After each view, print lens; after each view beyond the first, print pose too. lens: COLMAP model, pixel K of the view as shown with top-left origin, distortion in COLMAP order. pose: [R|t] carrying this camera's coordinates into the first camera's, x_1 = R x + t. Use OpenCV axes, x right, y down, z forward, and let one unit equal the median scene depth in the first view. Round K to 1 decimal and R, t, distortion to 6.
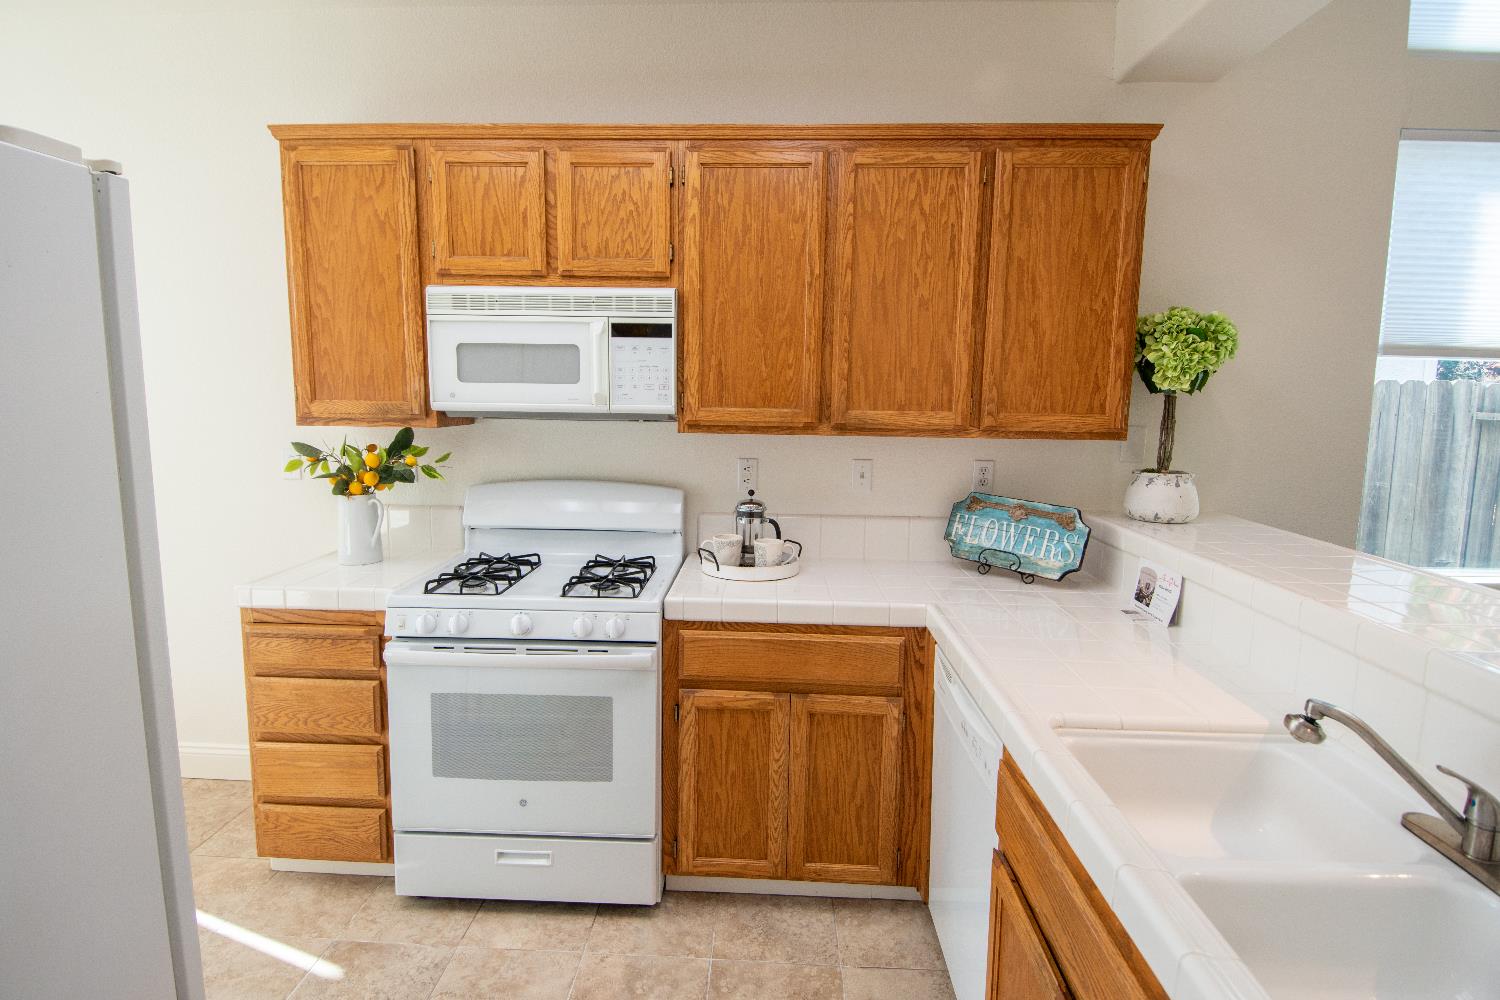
lens RADIAL K [[774.5, 0, 737.9], [0, 774.5, 492.4], [0, 0, 1]] dist [0.050418, -0.055228]
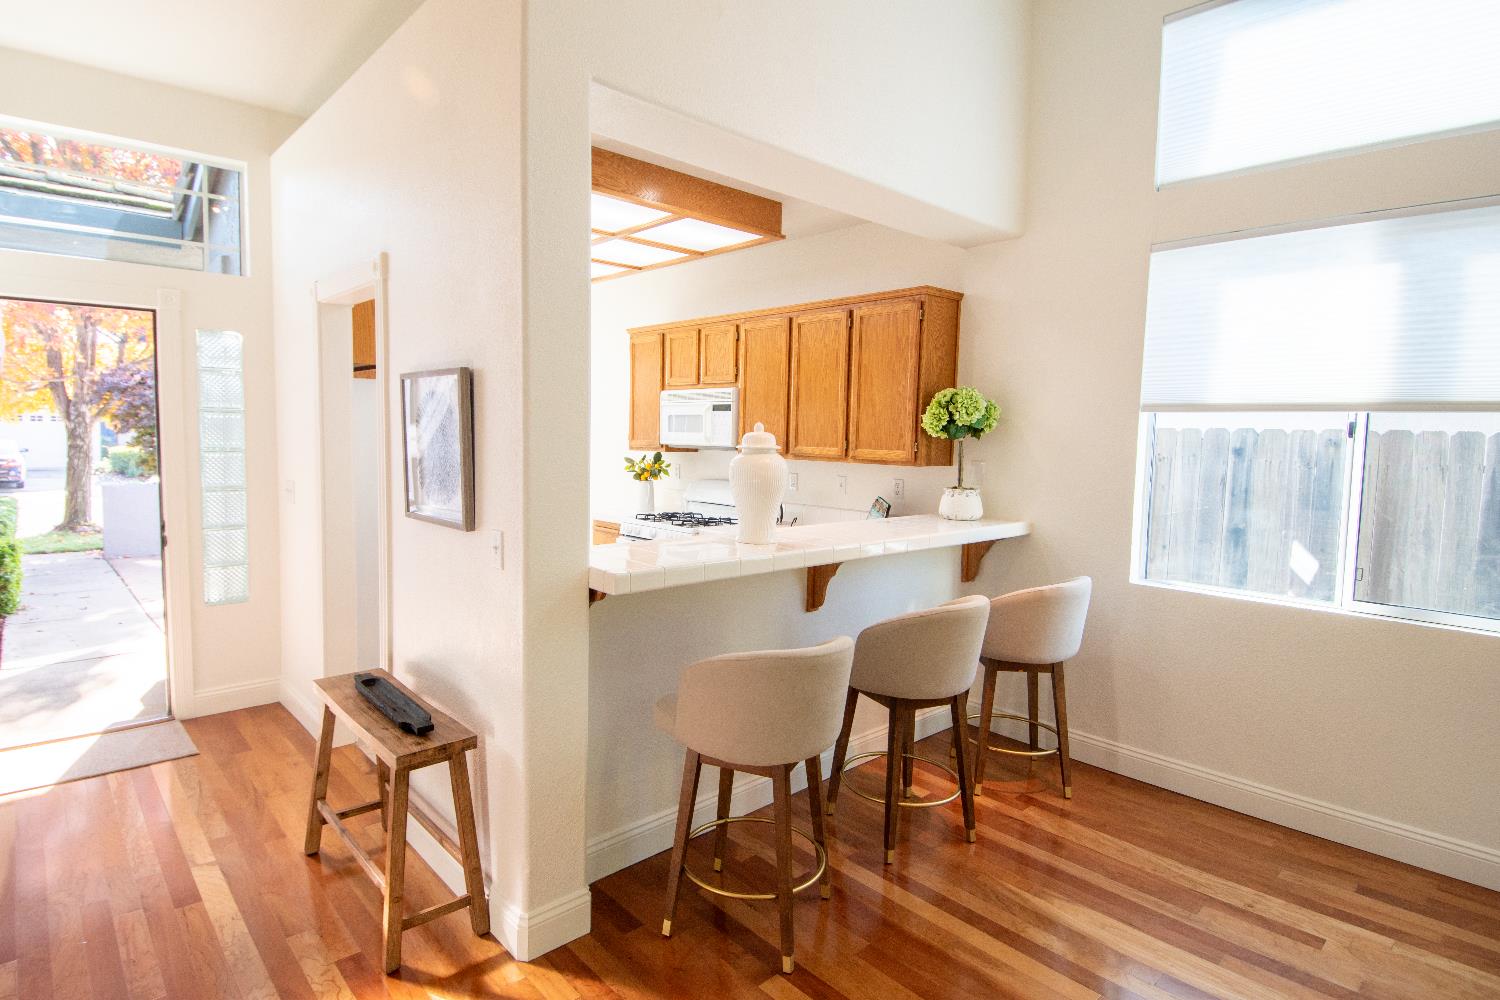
lens RADIAL K [[774.5, 0, 737.9], [0, 774.5, 492.4], [0, 0, 1]] dist [0.050418, -0.055228]
pose [[0.712569, 0.055027, -0.699441, 1.346259], [-0.098895, 0.994844, -0.022483, 0.062782], [0.694598, 0.085192, 0.714336, -0.447887]]
